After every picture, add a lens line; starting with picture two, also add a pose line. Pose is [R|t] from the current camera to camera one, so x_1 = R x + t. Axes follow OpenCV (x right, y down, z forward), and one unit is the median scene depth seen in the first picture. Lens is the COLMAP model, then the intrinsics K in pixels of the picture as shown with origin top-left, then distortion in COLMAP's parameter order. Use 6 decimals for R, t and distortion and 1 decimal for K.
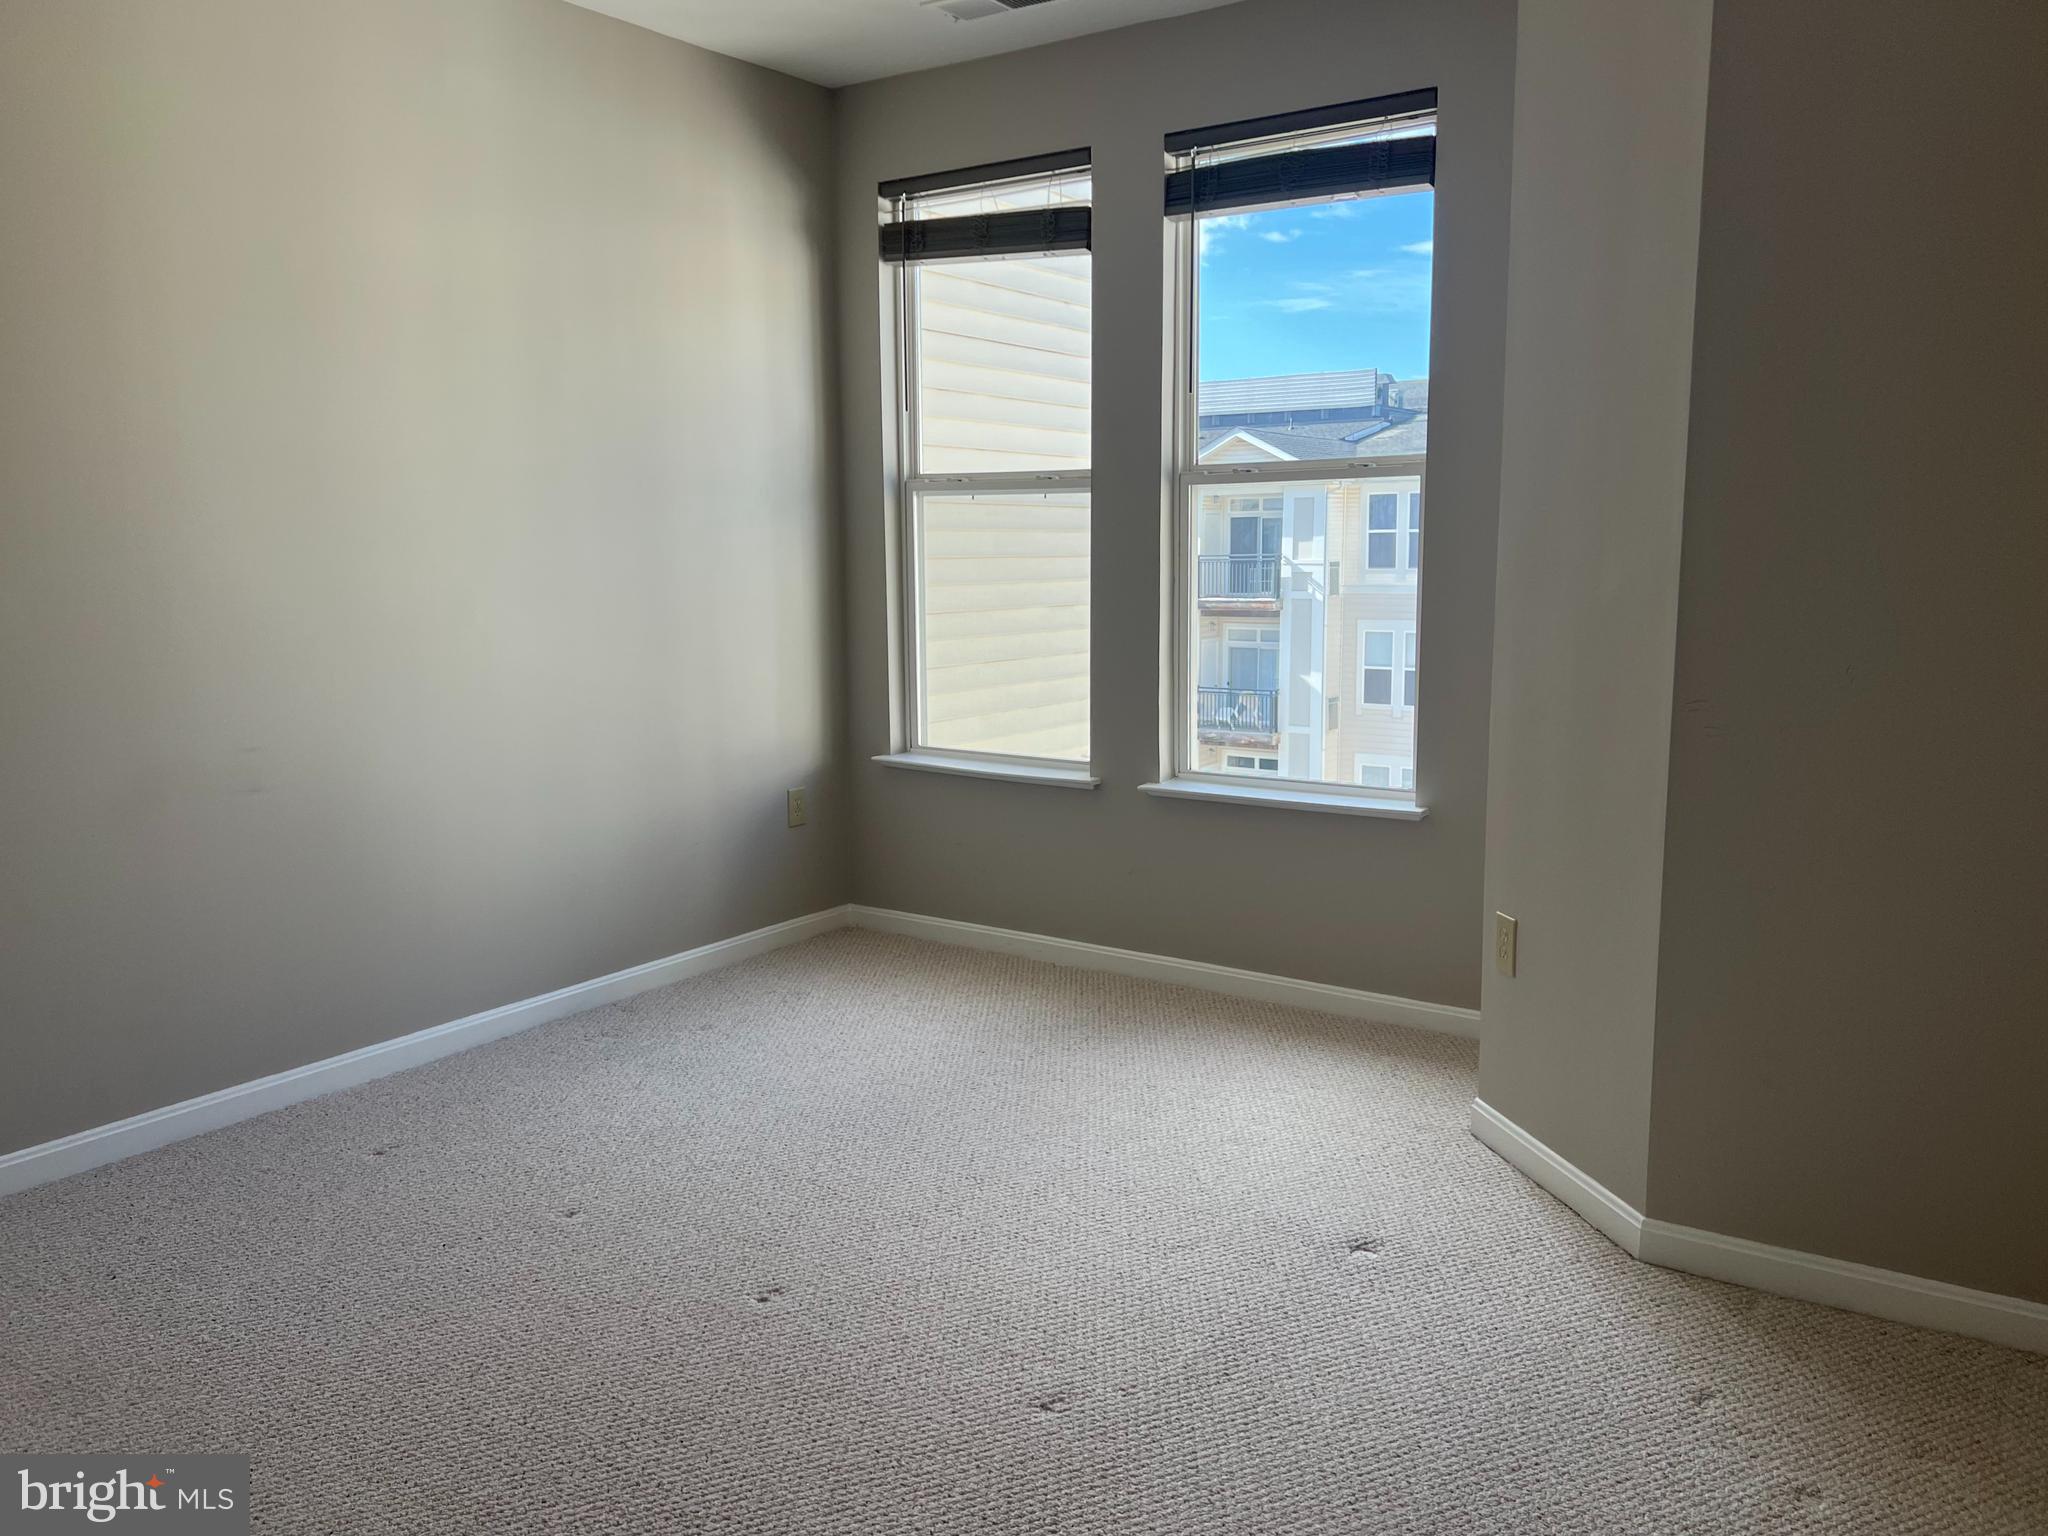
lens RADIAL K [[1520.4, 0, 1024.0], [0, 1520.4, 768.0], [0, 0, 1]] dist [-0.001293, -0.000751]
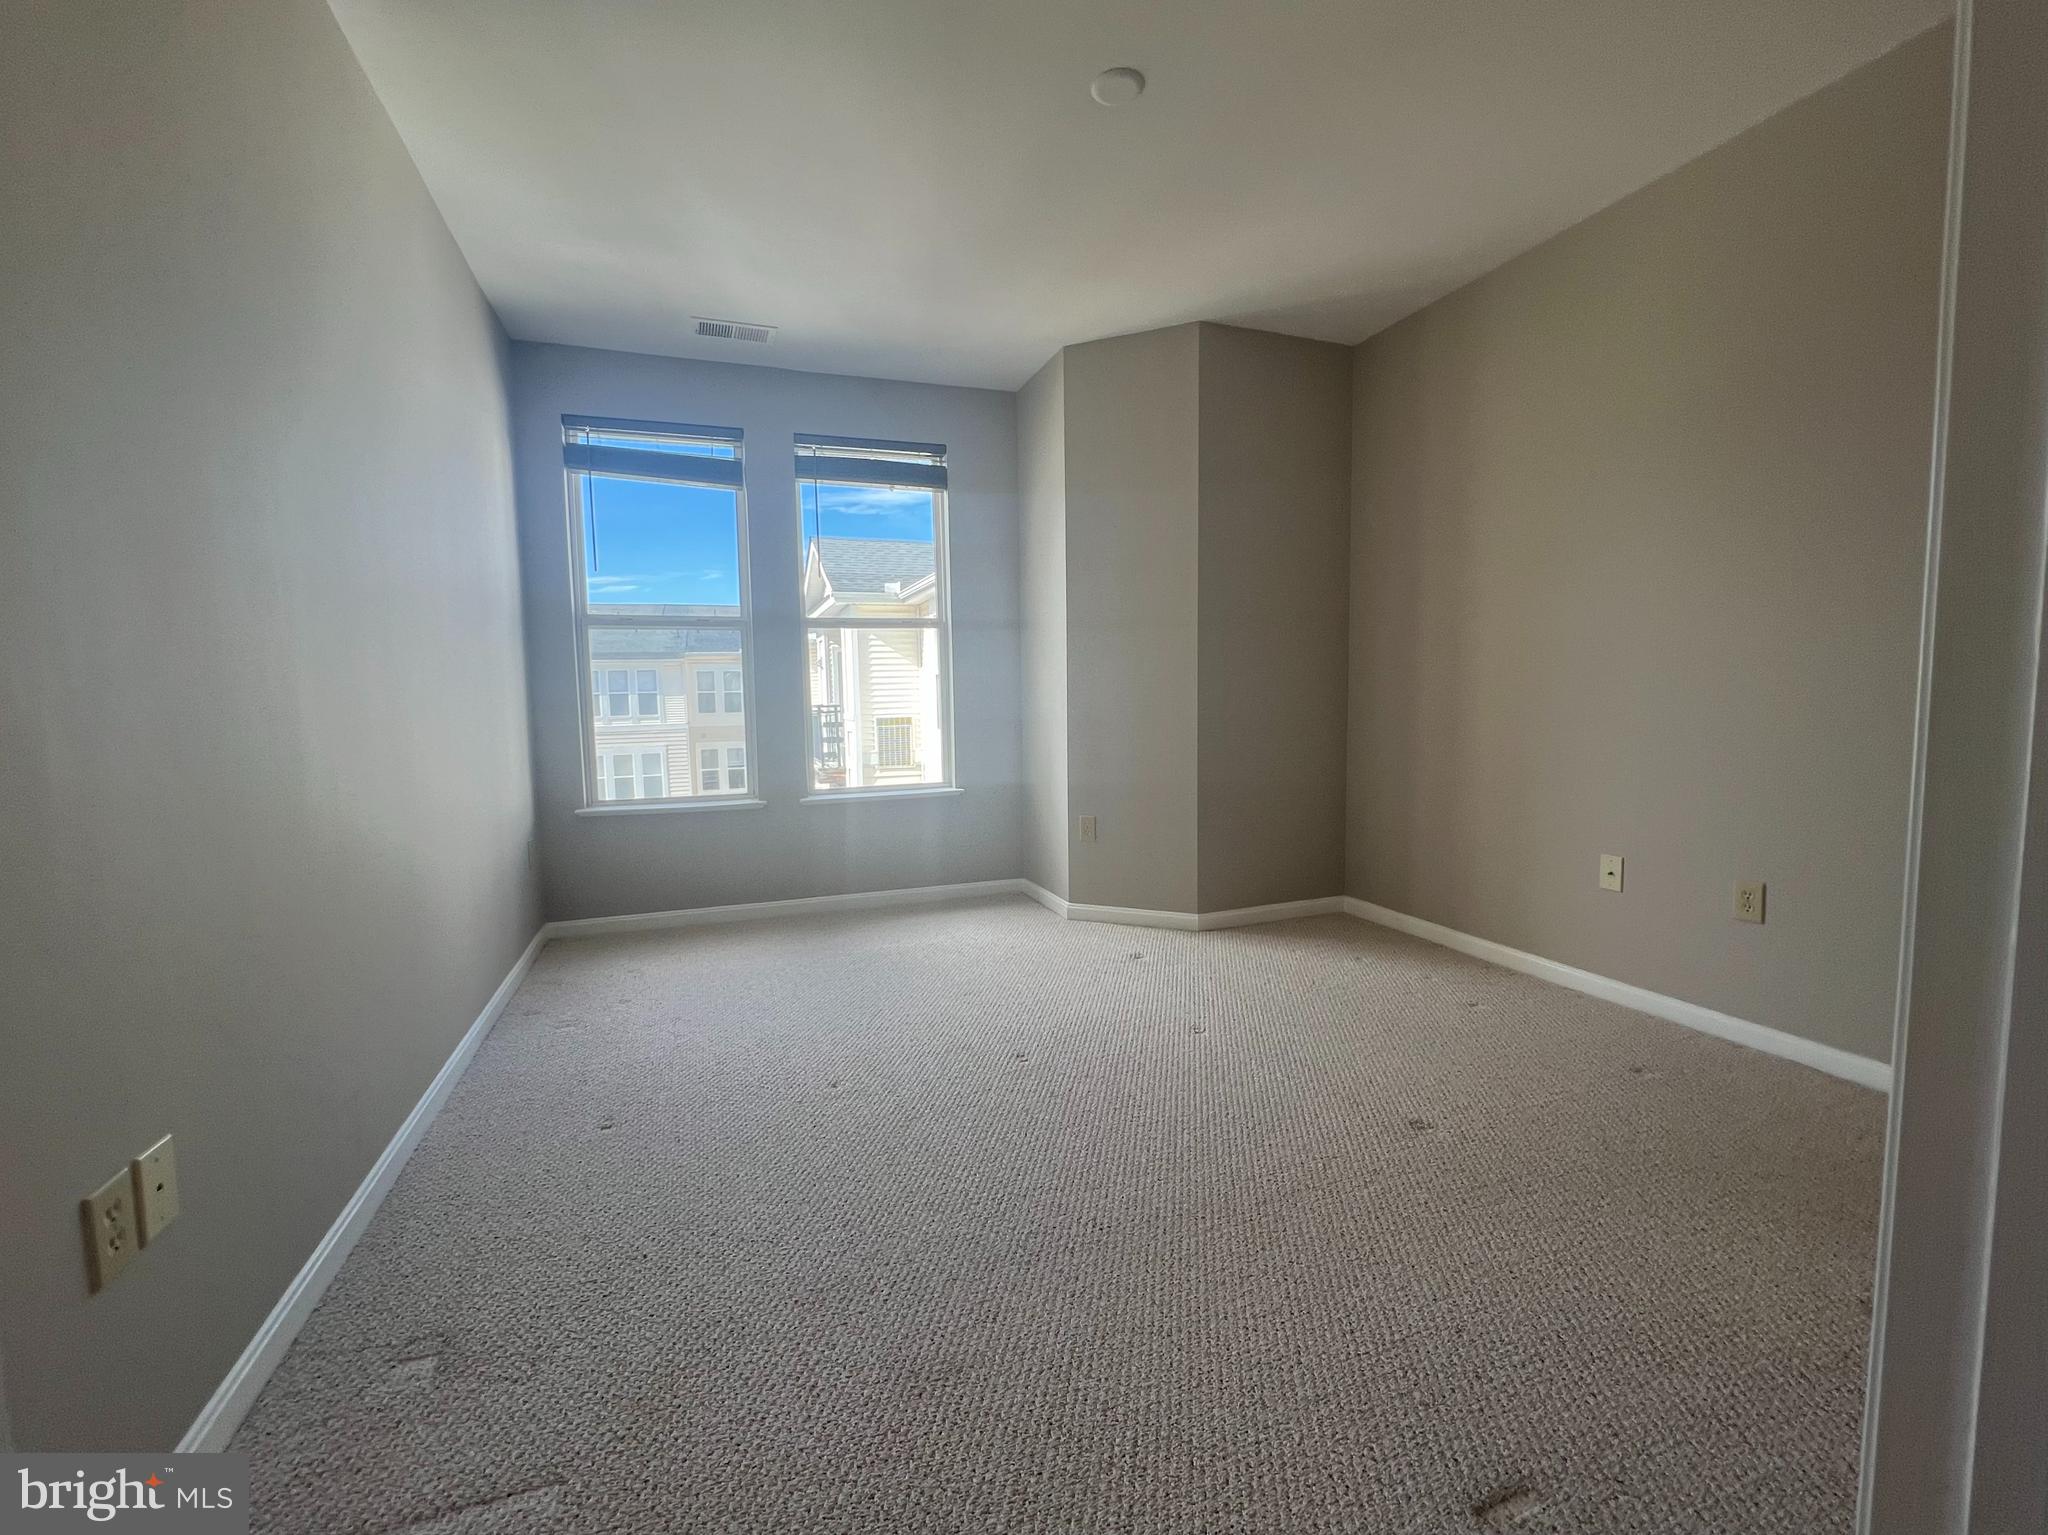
lens RADIAL K [[852.0, 0, 1024.5], [0, 852.0, 760.9], [0, 0, 1]] dist [-0.036426, 0.011107]
pose [[0.588045, -0.070605, 0.805741, -0.541341], [0.128191, 0.991727, -0.006654, 0.006800], [-0.798605, 0.107202, 0.592231, 0.219874]]
